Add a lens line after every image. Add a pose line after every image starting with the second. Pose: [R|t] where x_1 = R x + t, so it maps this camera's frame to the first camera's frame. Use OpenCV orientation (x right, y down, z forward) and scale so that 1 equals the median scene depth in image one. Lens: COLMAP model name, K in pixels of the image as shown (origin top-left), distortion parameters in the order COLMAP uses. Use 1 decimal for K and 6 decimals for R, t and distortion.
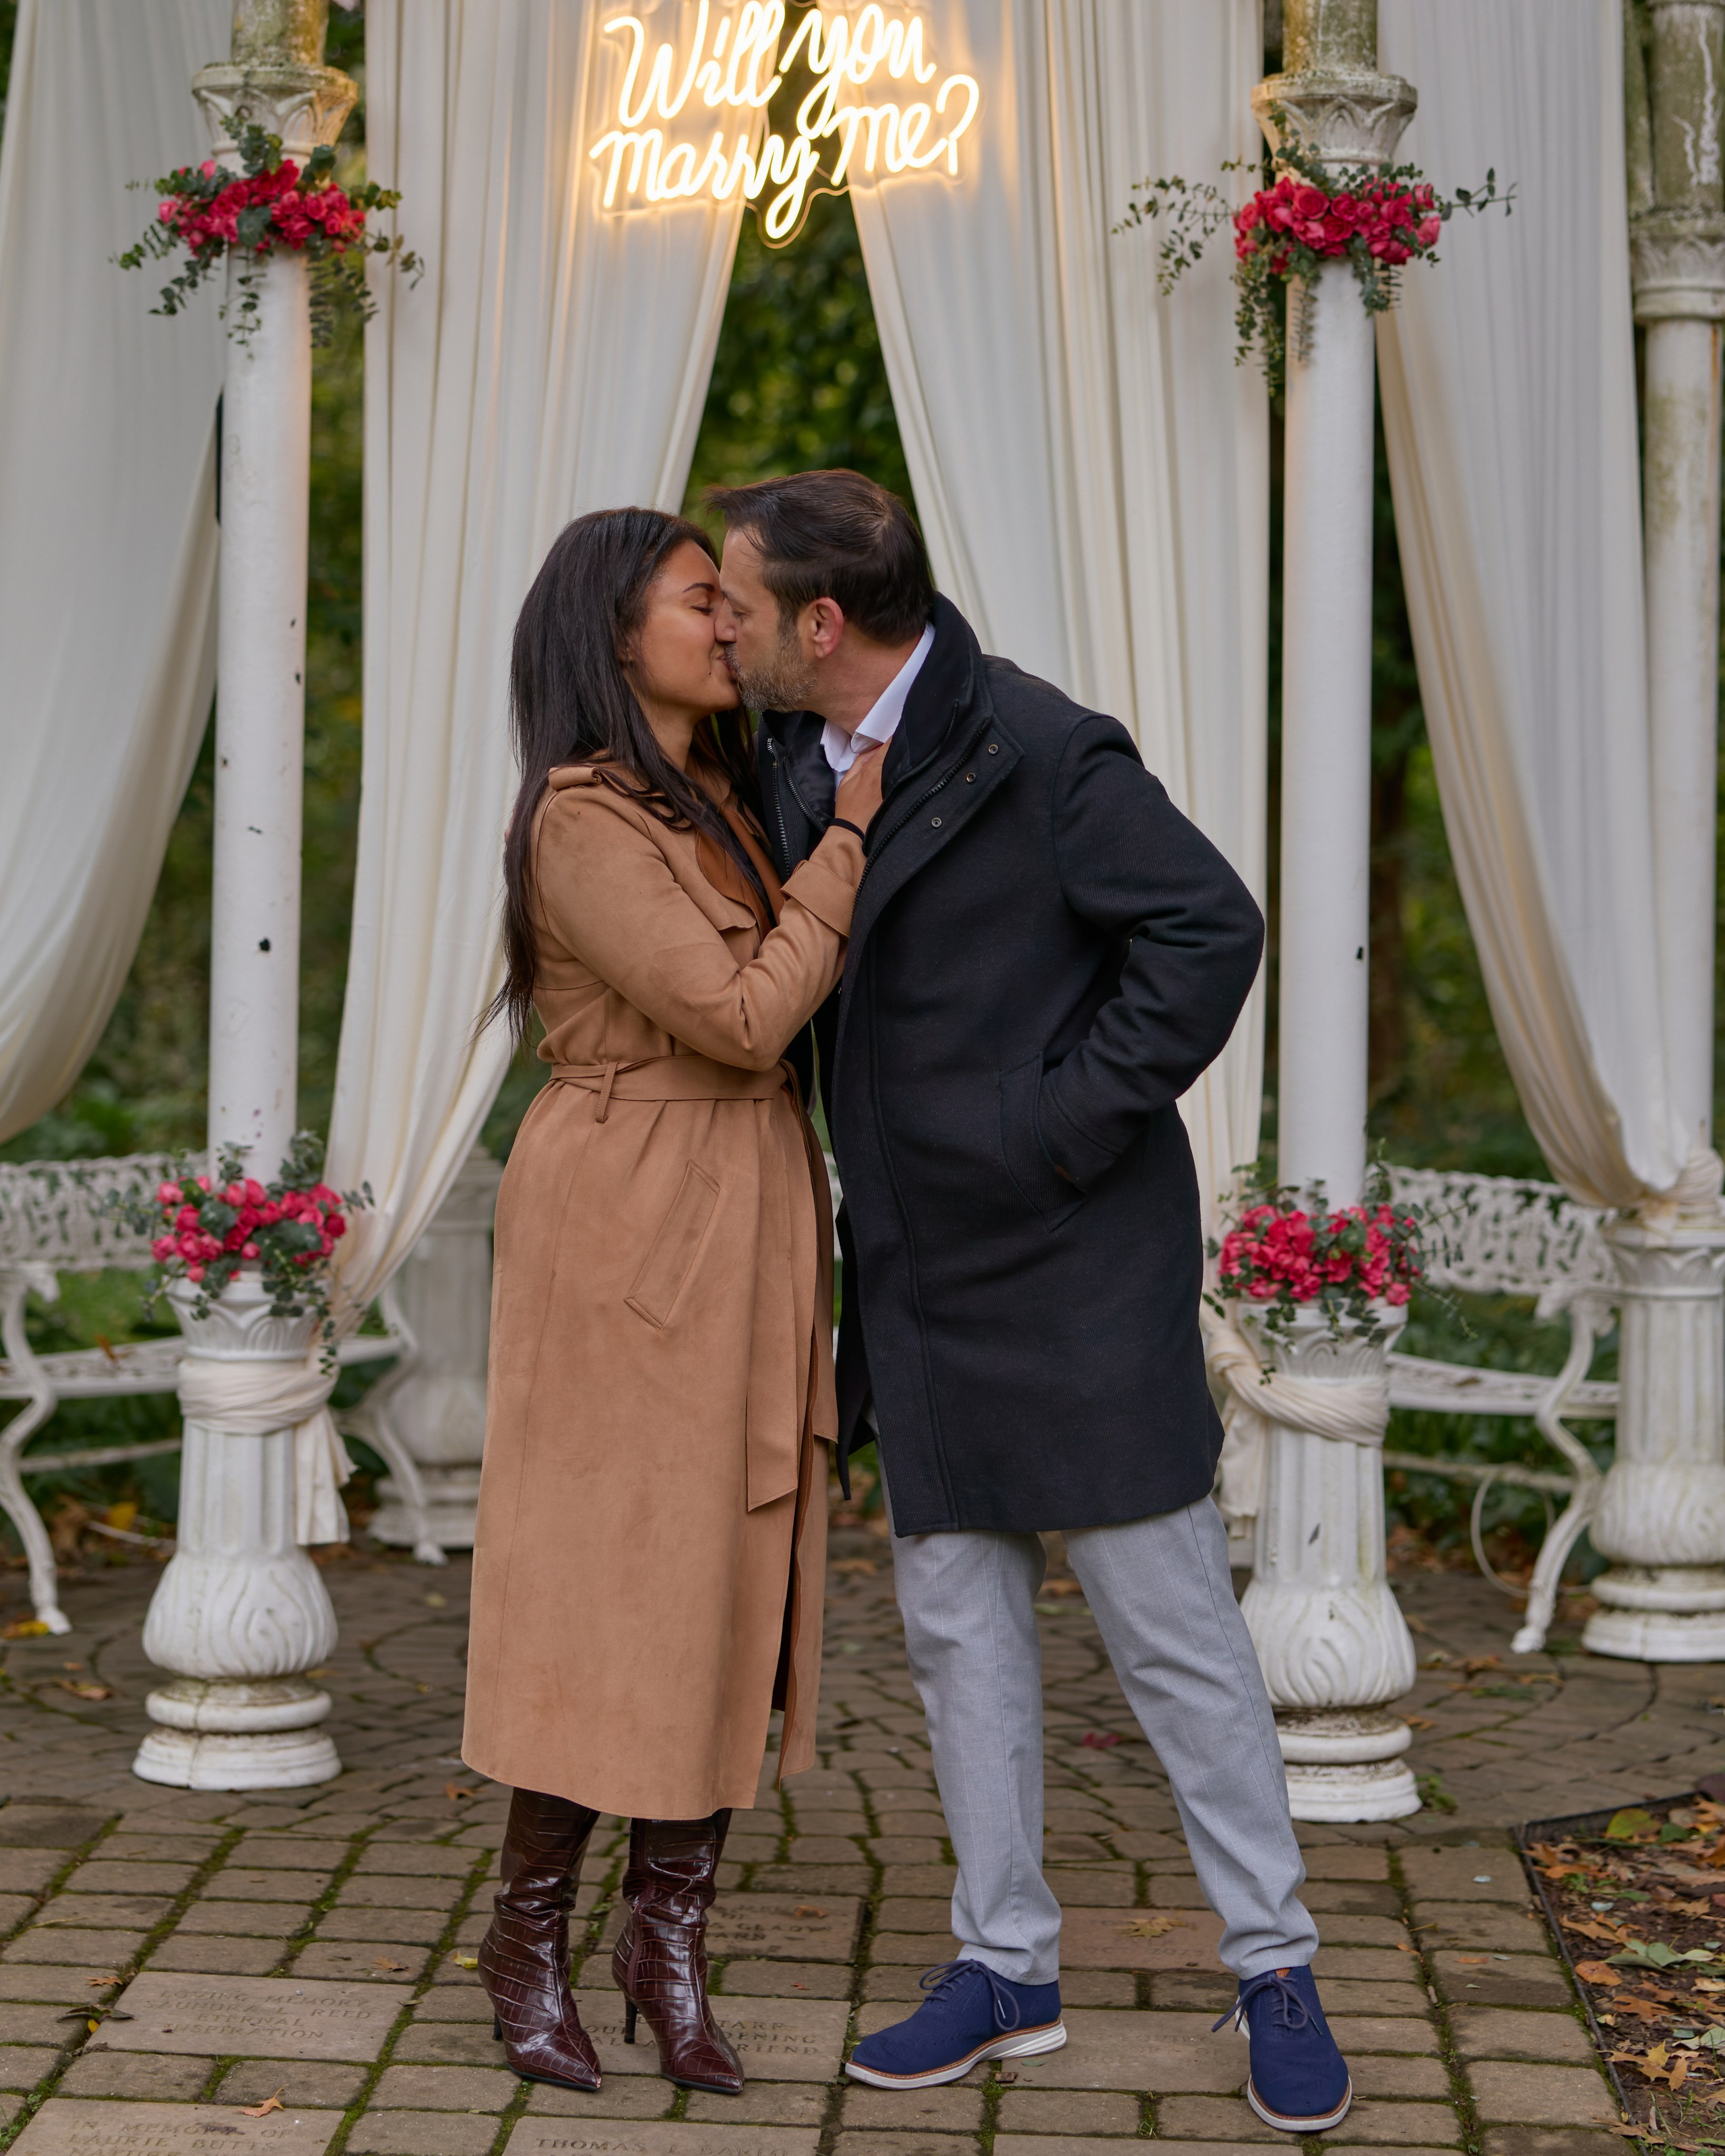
lens RADIAL K [[4897.5, 0, 876.8], [0, 4897.5, 938.3], [0, 0, 1]] dist [-0.016308, 0.148787]
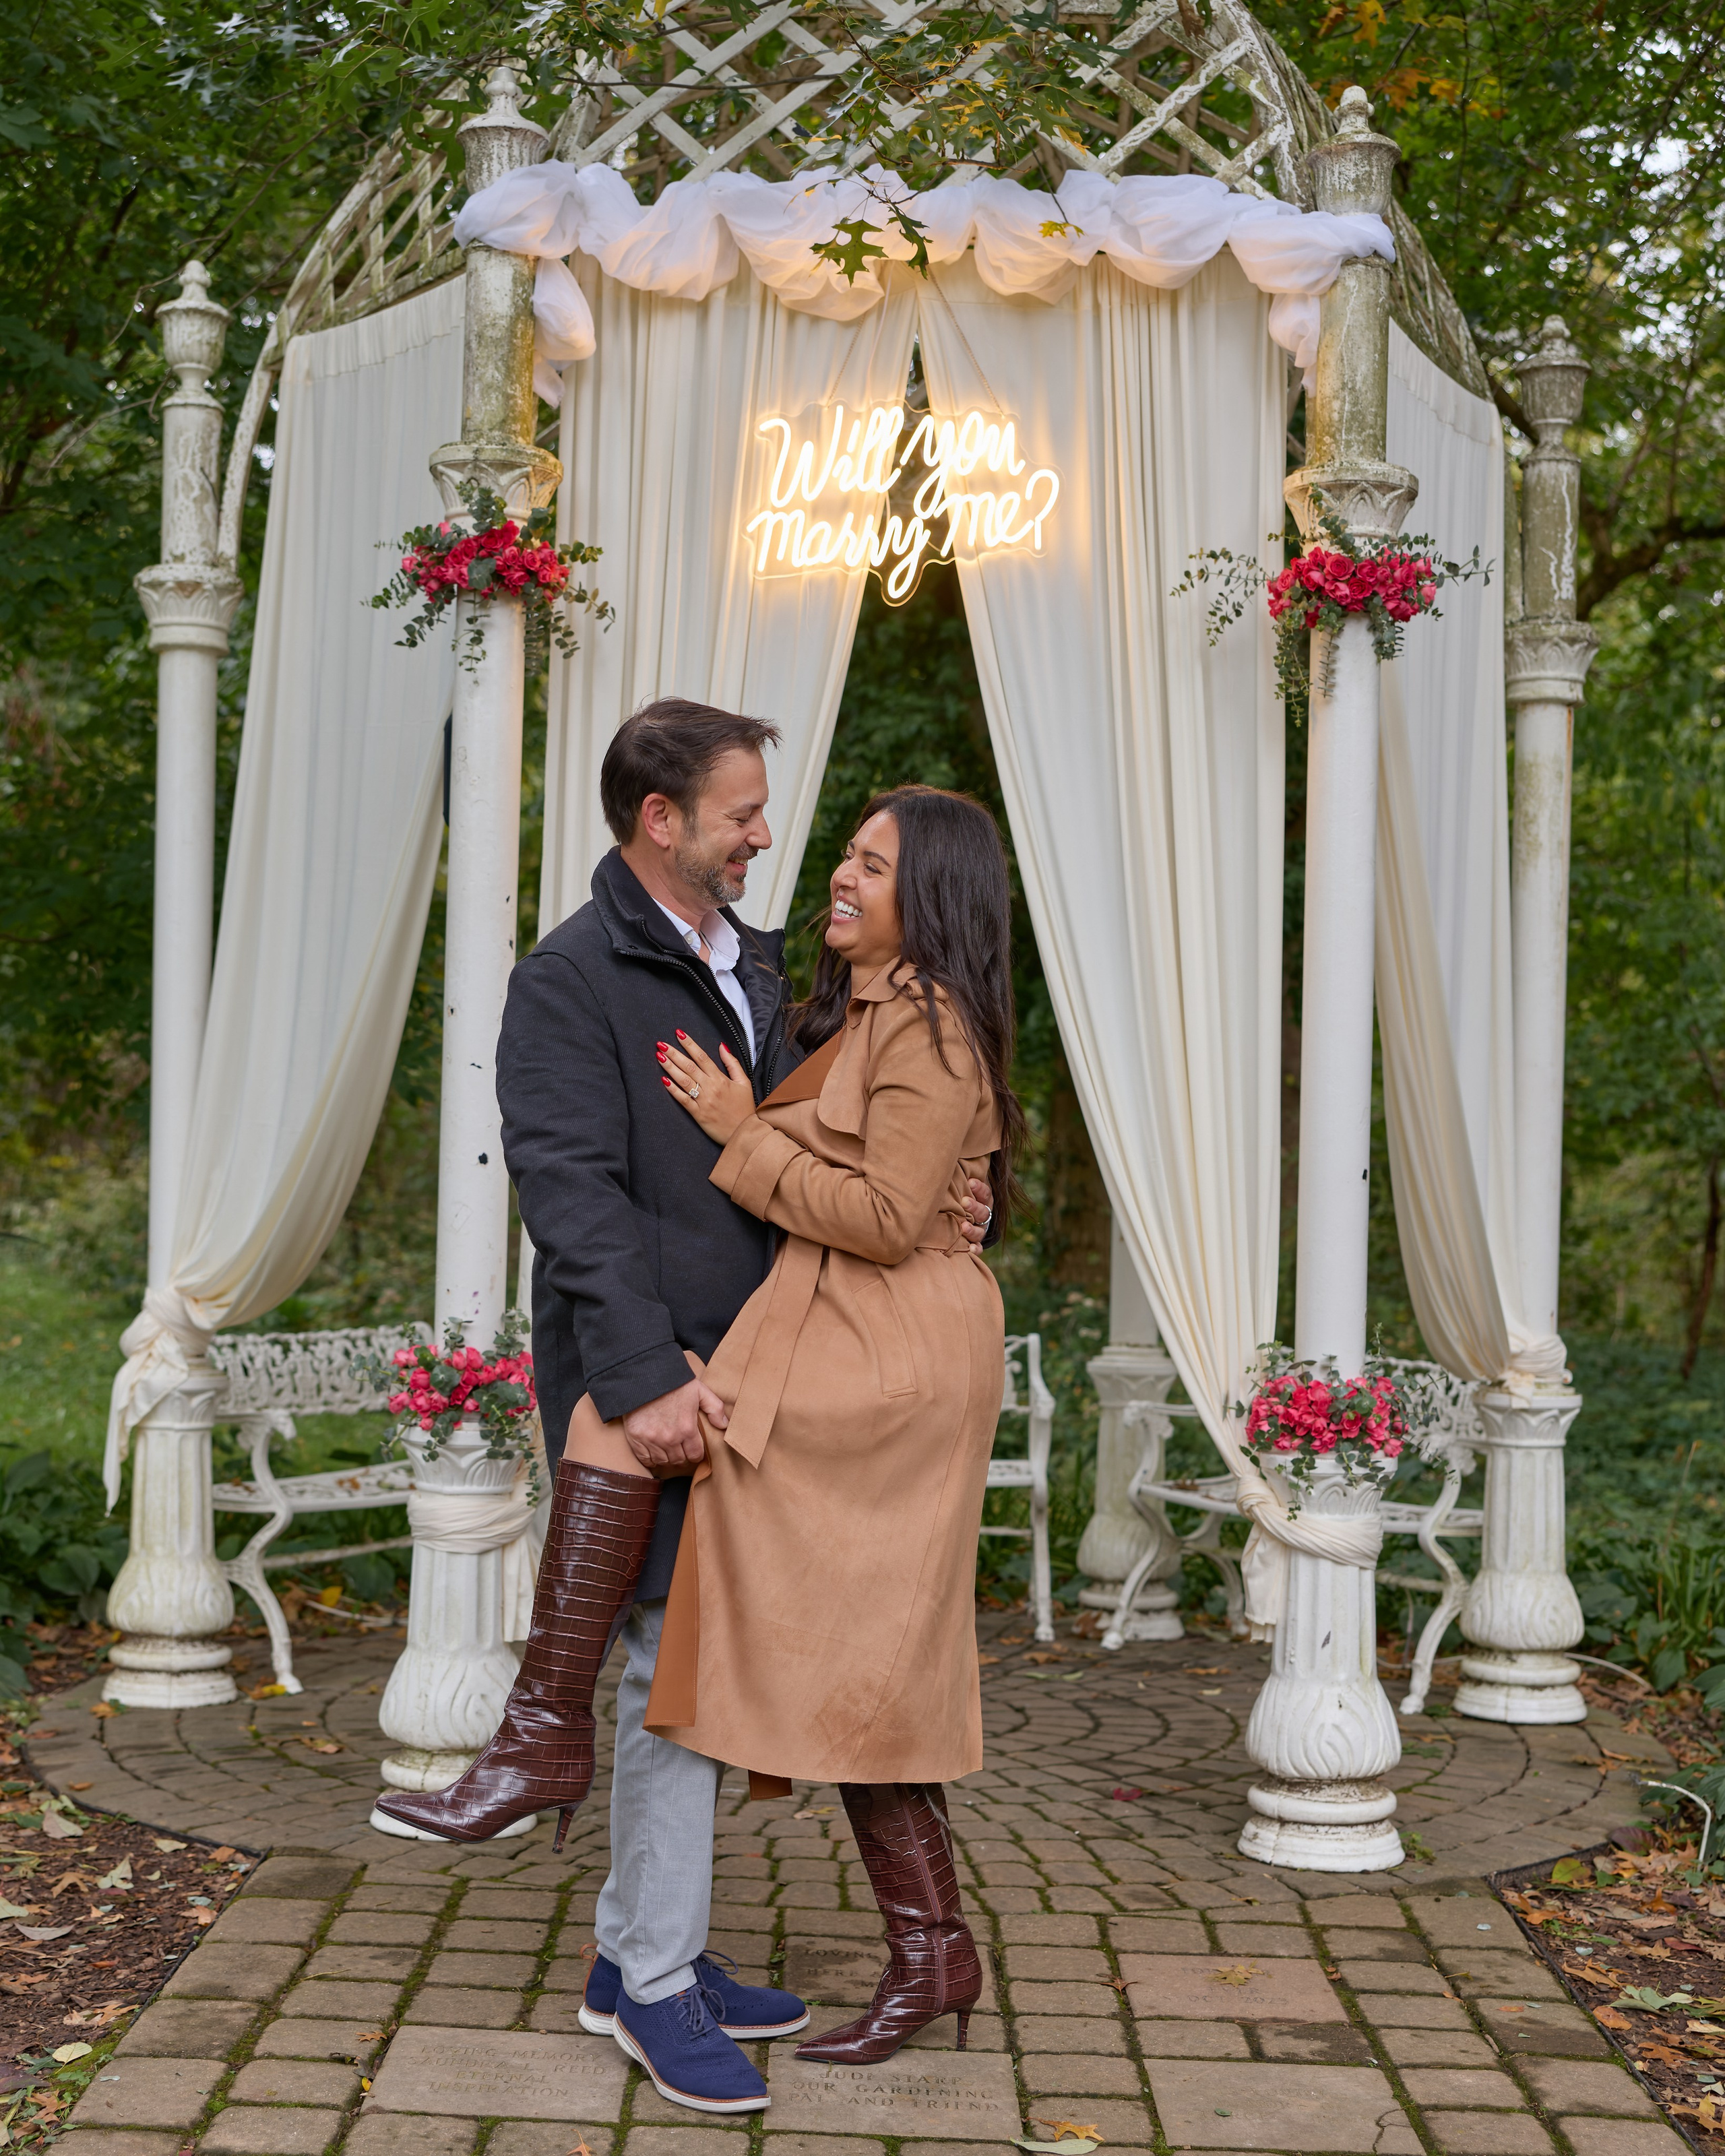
lens RADIAL K [[2984.0, 0, 825.2], [0, 2984.0, 1236.1], [0, 0, 1]] dist [0.003753, 0.006301]
pose [[0.999470, 0.009941, 0.030986, -0.062142], [-0.010275, 0.999891, 0.010646, 0.012090], [-0.030877, -0.010959, 0.999463, 0.243994]]
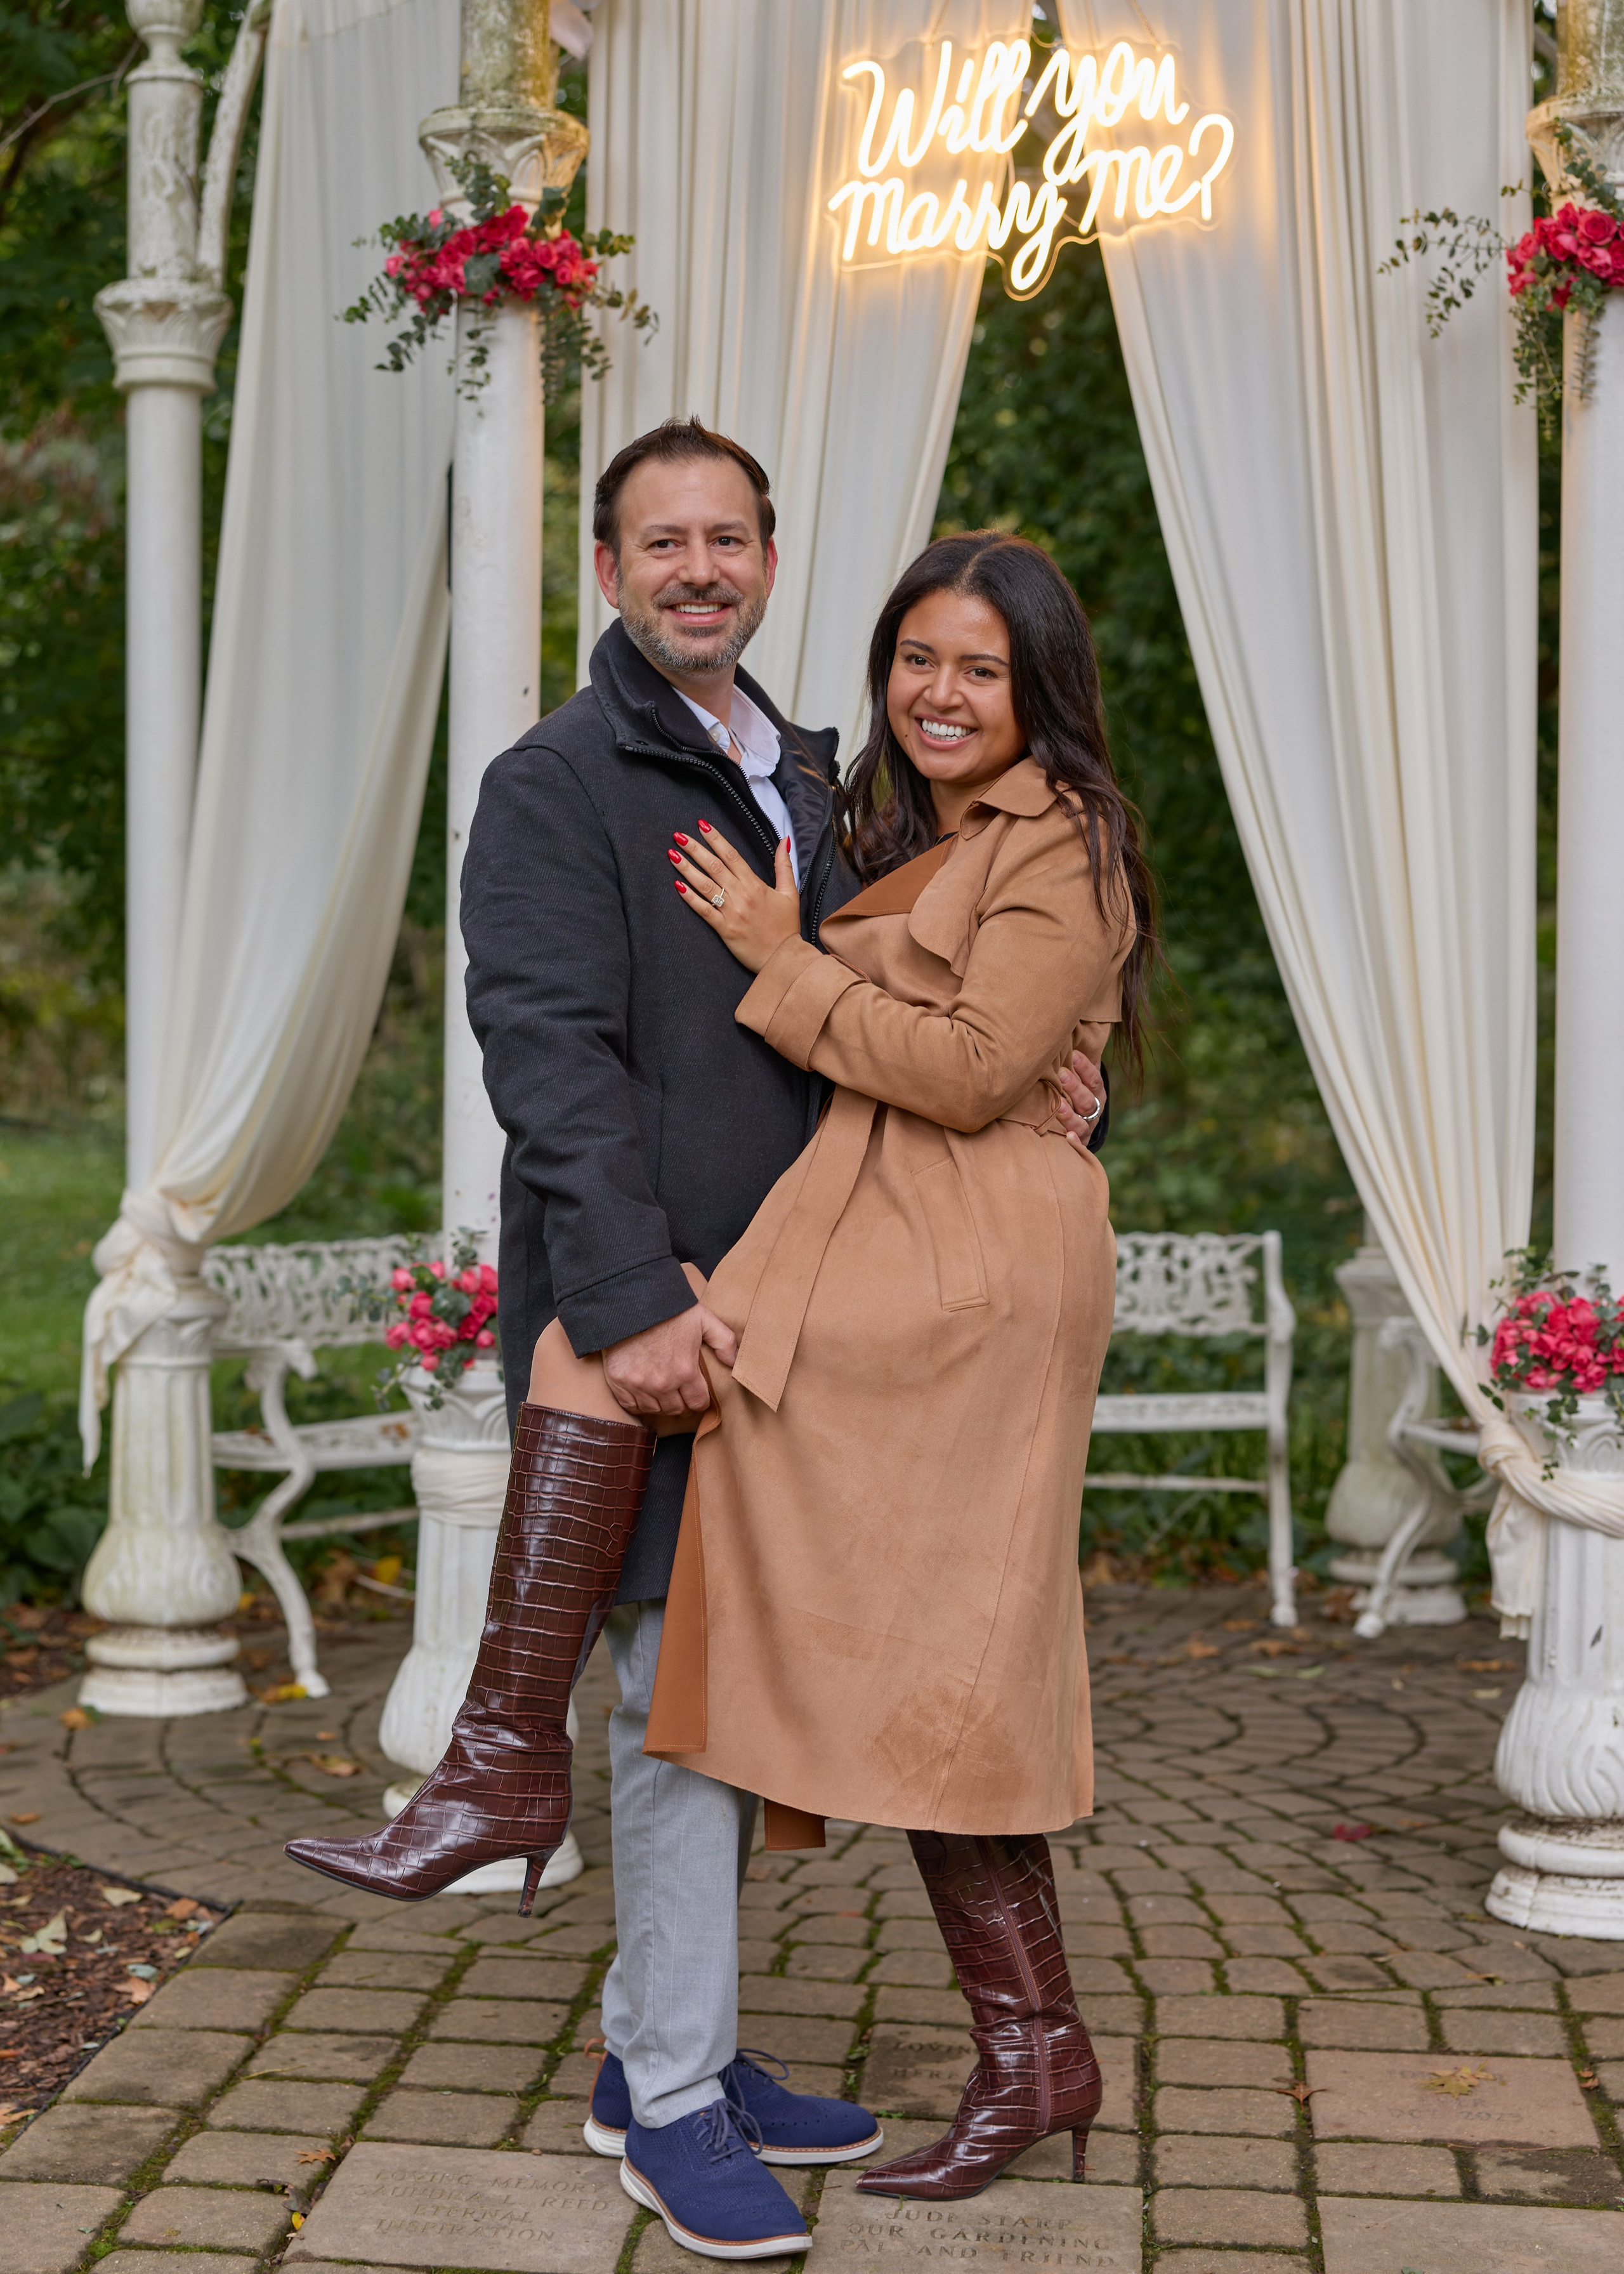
lens RADIAL K [[3662.4, 0, 800.2], [0, 3662.4, 1154.1], [0, 0, 1]] dist [0.002809, 0.011548]
pose [[0.998458, -0.002878, -0.055445, -0.025349], [0.004232, 0.999695, 0.024315, 0.009842], [0.055358, -0.024512, 0.998166, 0.280102]]
